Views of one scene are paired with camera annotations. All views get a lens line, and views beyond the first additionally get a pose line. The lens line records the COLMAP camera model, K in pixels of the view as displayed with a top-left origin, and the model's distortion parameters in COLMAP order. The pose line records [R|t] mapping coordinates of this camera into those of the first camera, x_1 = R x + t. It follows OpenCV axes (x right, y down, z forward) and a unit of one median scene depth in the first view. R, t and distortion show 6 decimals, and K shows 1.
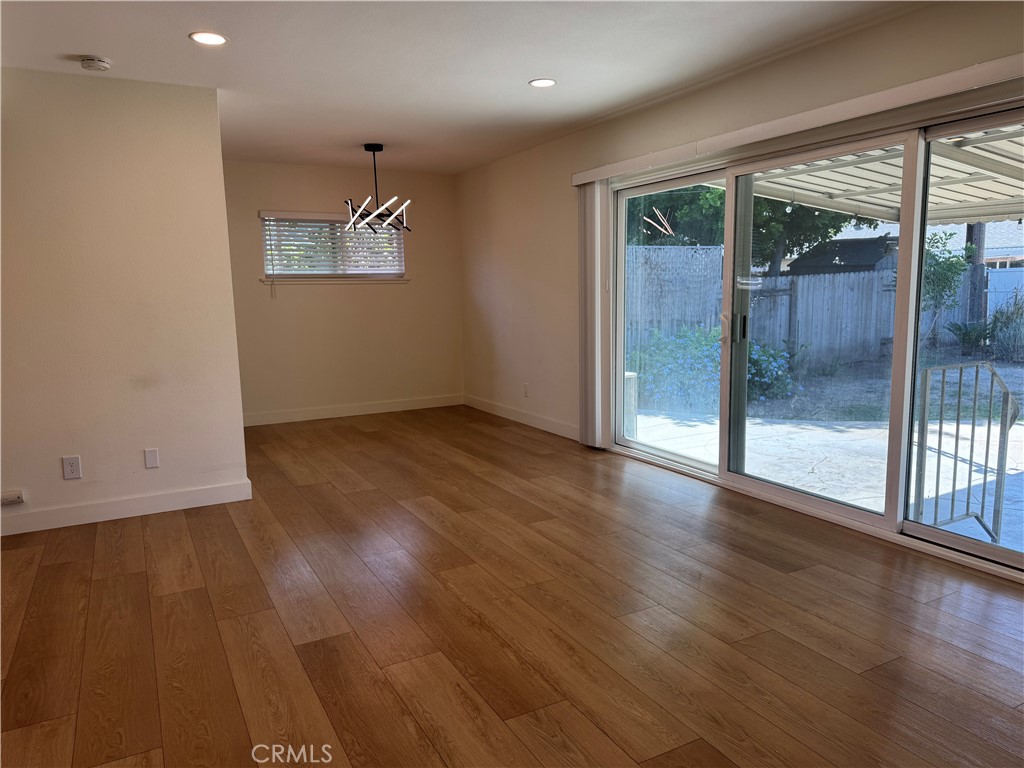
lens RADIAL K [[722.8, 0, 512.0], [0, 722.8, 384.0], [0, 0, 1]] dist [0.080585, -0.100137]
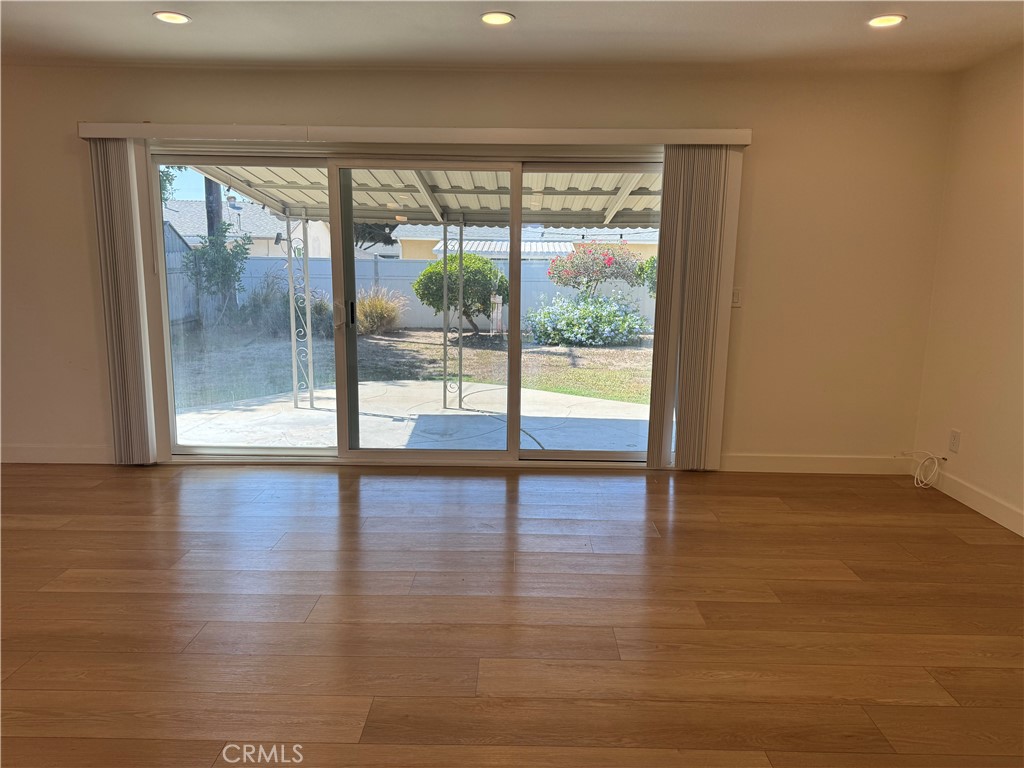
lens RADIAL K [[722.8, 0, 512.0], [0, 722.8, 384.0], [0, 0, 1]] dist [0.080585, -0.100137]
pose [[0.474645, -0.116148, 0.872480, -0.455655], [0.098491, 0.992038, 0.078483, -0.031300], [-0.874650, 0.048680, 0.482305, 0.257327]]
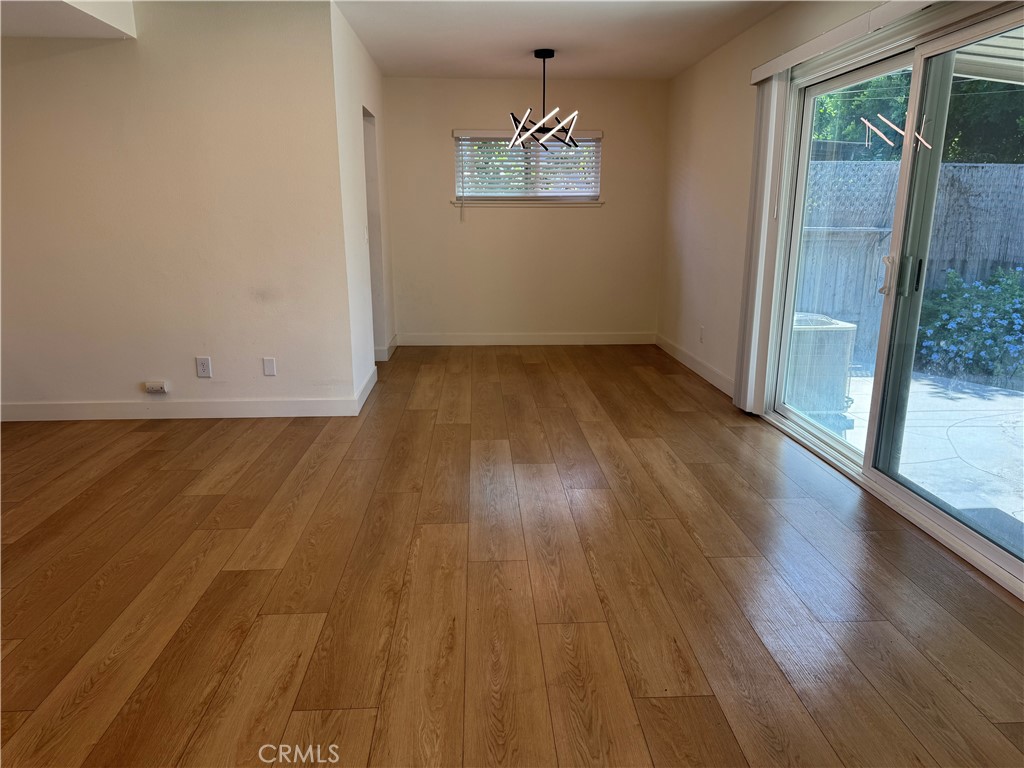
lens RADIAL K [[722.8, 0, 512.0], [0, 722.8, 384.0], [0, 0, 1]] dist [0.080585, -0.100137]
pose [[0.903077, 0.119031, -0.412653, 0.240127], [-0.077303, 0.990184, 0.116448, -0.022710], [0.422464, -0.073262, 0.903414, 0.152900]]
